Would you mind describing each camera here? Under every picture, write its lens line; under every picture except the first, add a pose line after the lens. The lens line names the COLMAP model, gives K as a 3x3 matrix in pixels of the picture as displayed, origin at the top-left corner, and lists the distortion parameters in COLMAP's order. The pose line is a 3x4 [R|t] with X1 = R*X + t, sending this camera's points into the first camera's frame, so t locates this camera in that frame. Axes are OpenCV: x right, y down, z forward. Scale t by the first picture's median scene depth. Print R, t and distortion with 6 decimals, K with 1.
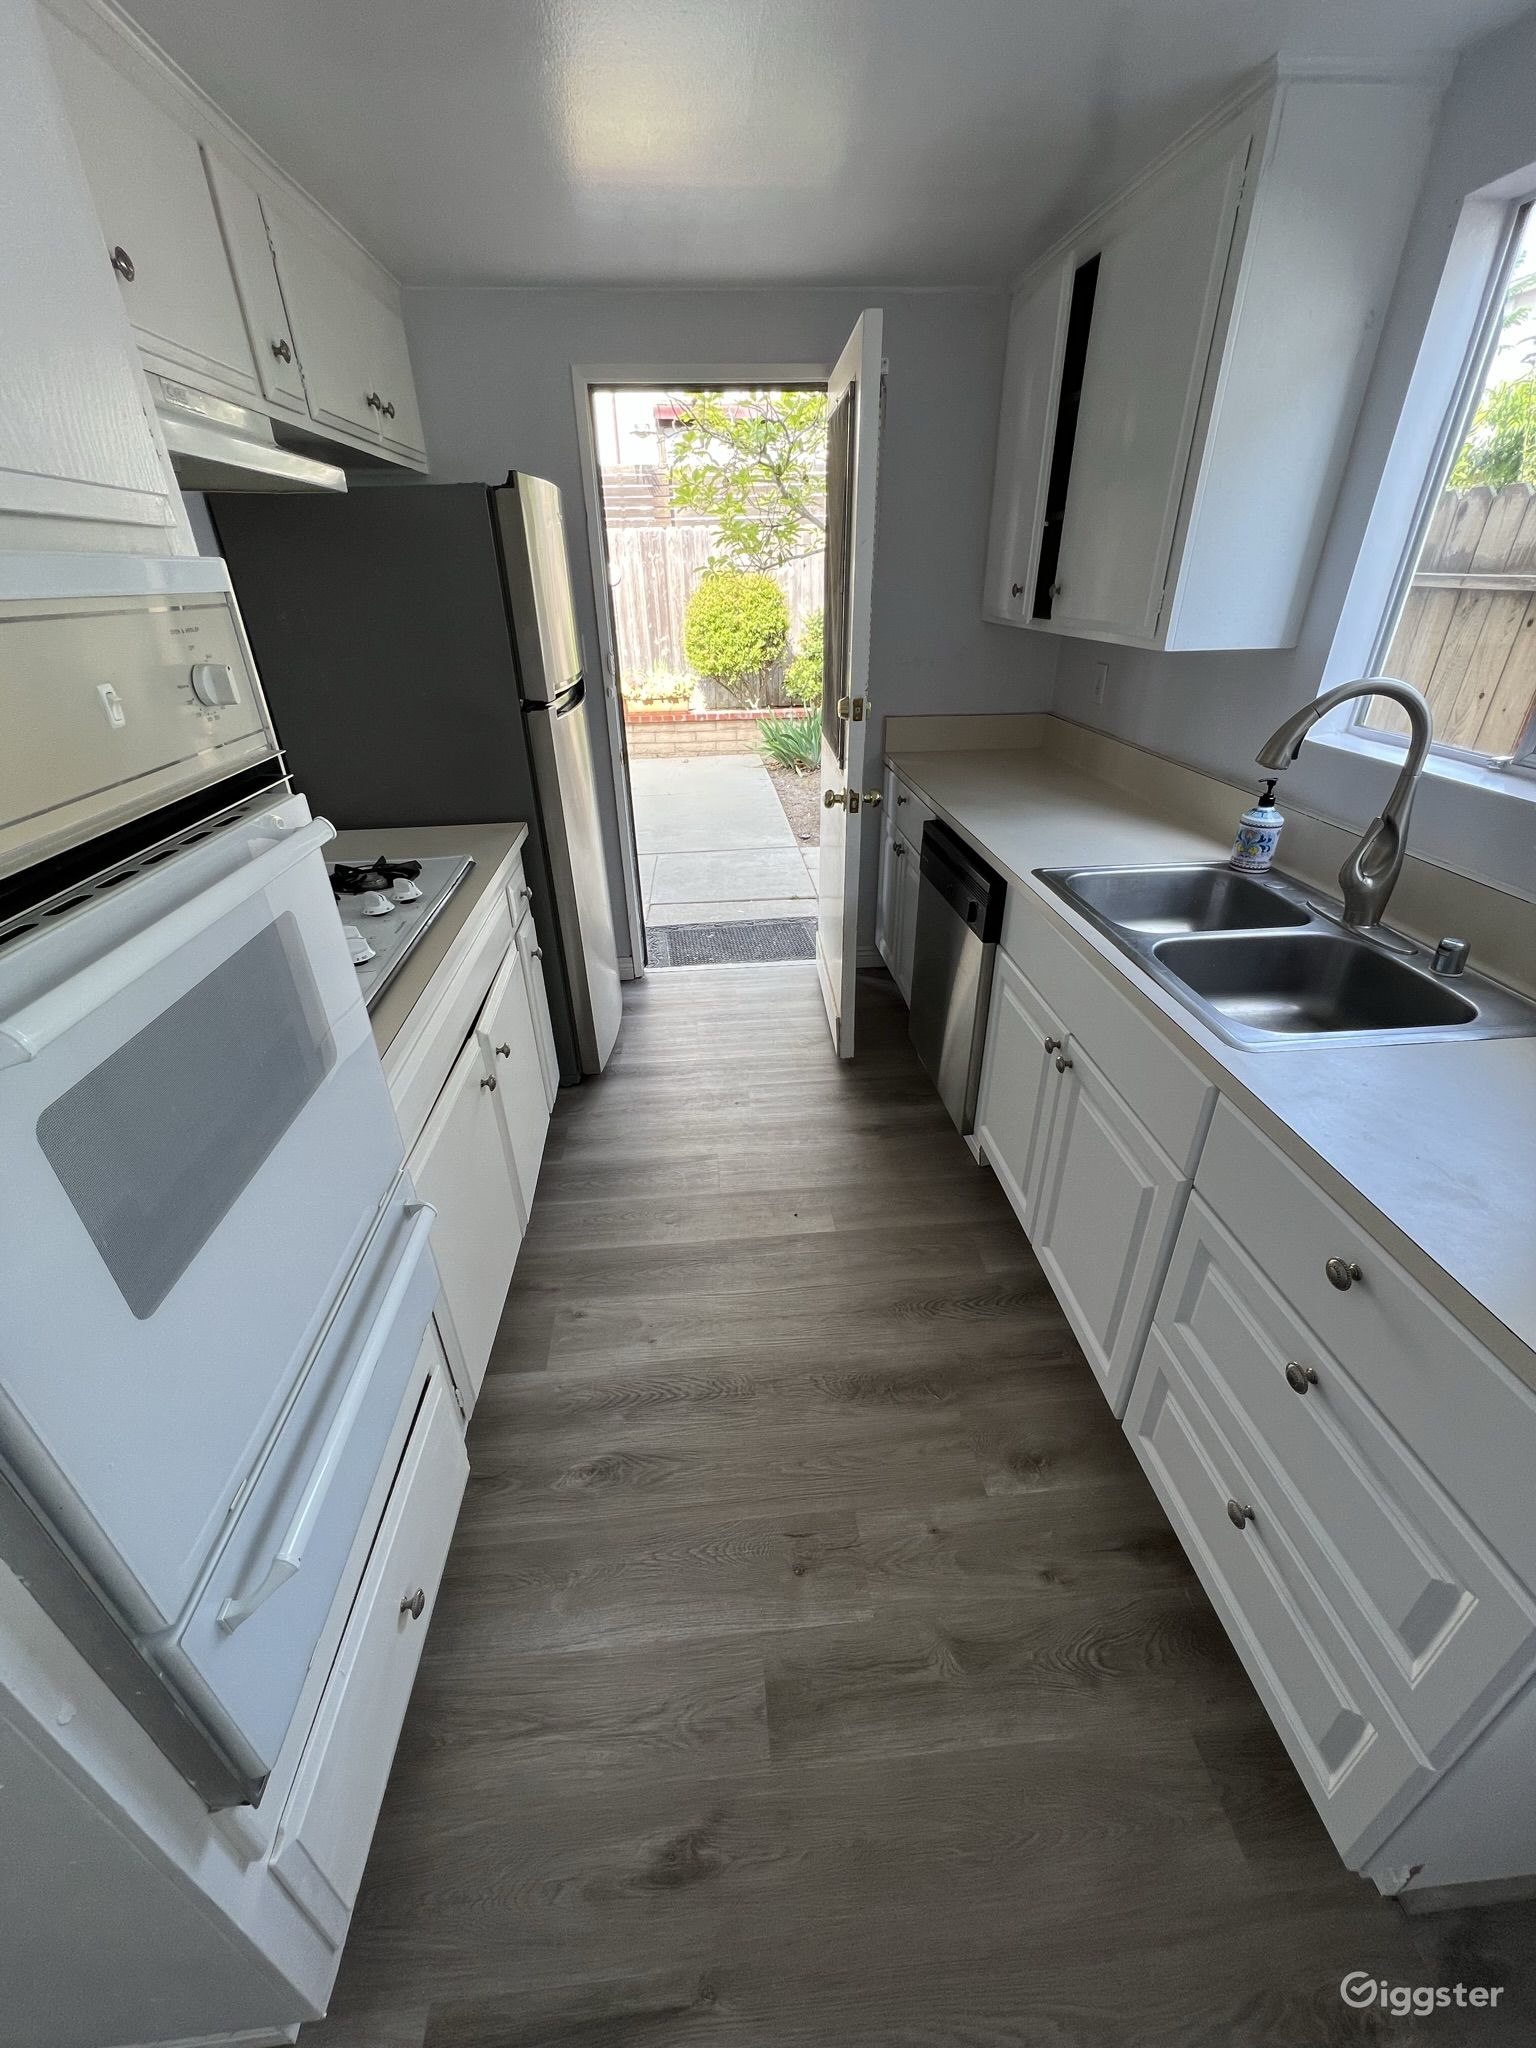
lens RADIAL K [[822.5, 0, 759.1], [0, 822.5, 1031.7], [0, 0, 1]] dist [-0.000497, 0.000327]
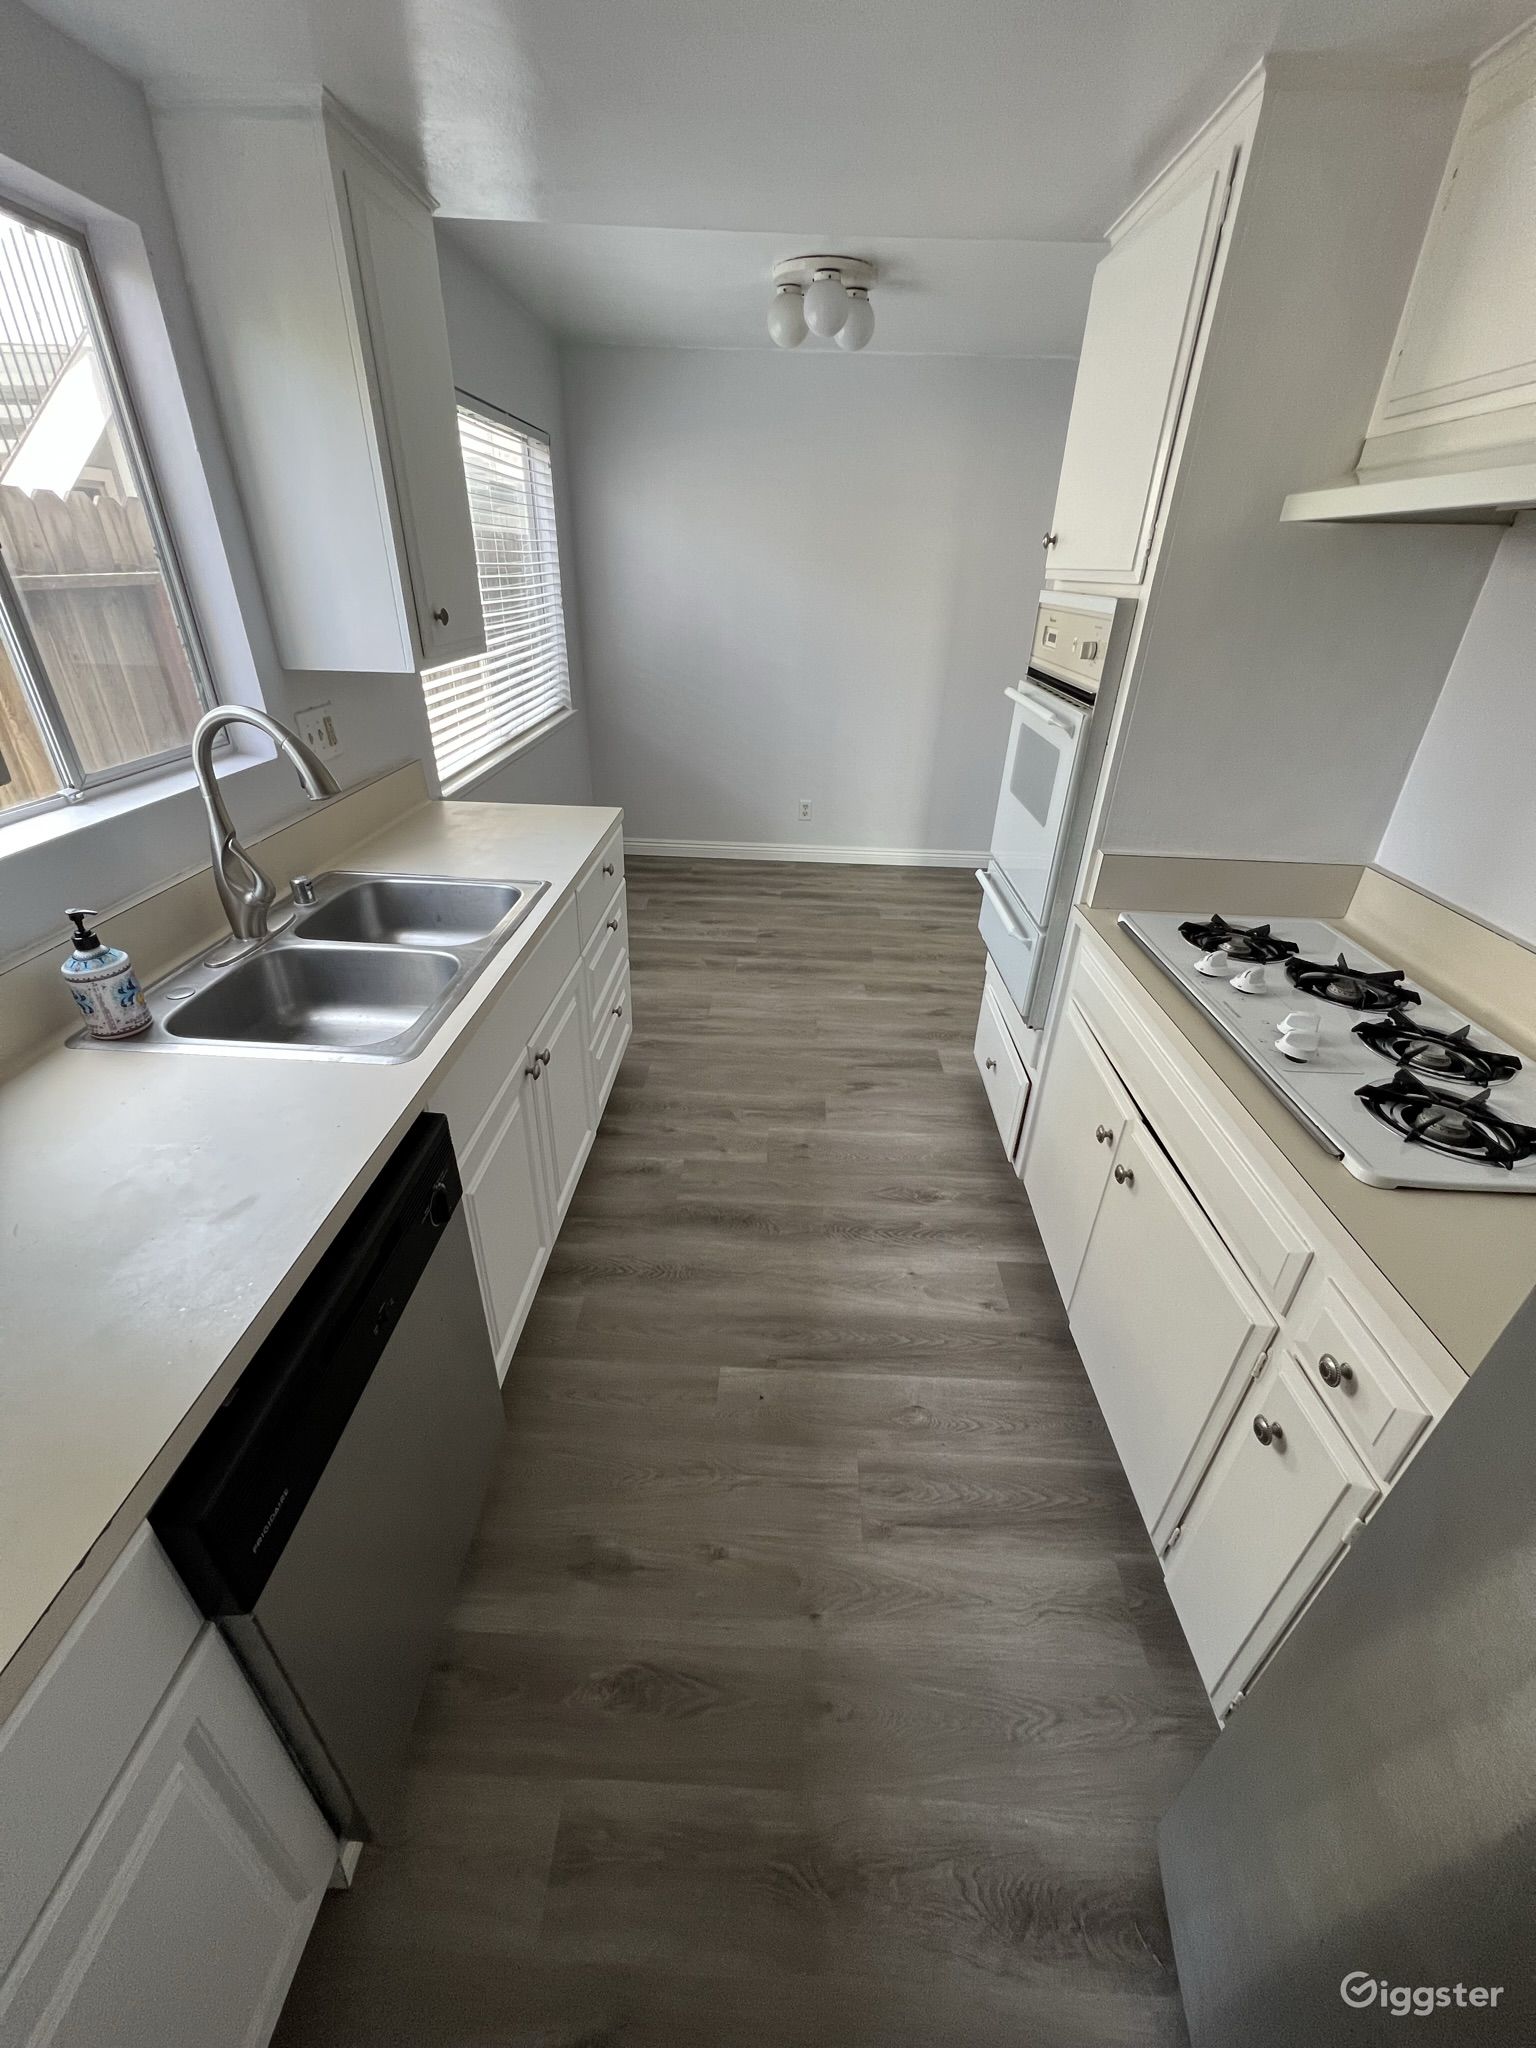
lens RADIAL K [[822.2, 0, 756.0], [0, 822.2, 1023.4], [0, 0, 1]] dist [-0.002883, -0.000041]
pose [[-0.992891, -0.062268, 0.101442, -0.011253], [0.052968, 0.532068, 0.845043, -0.868752], [-0.106593, 0.844409, -0.524987, 1.481476]]
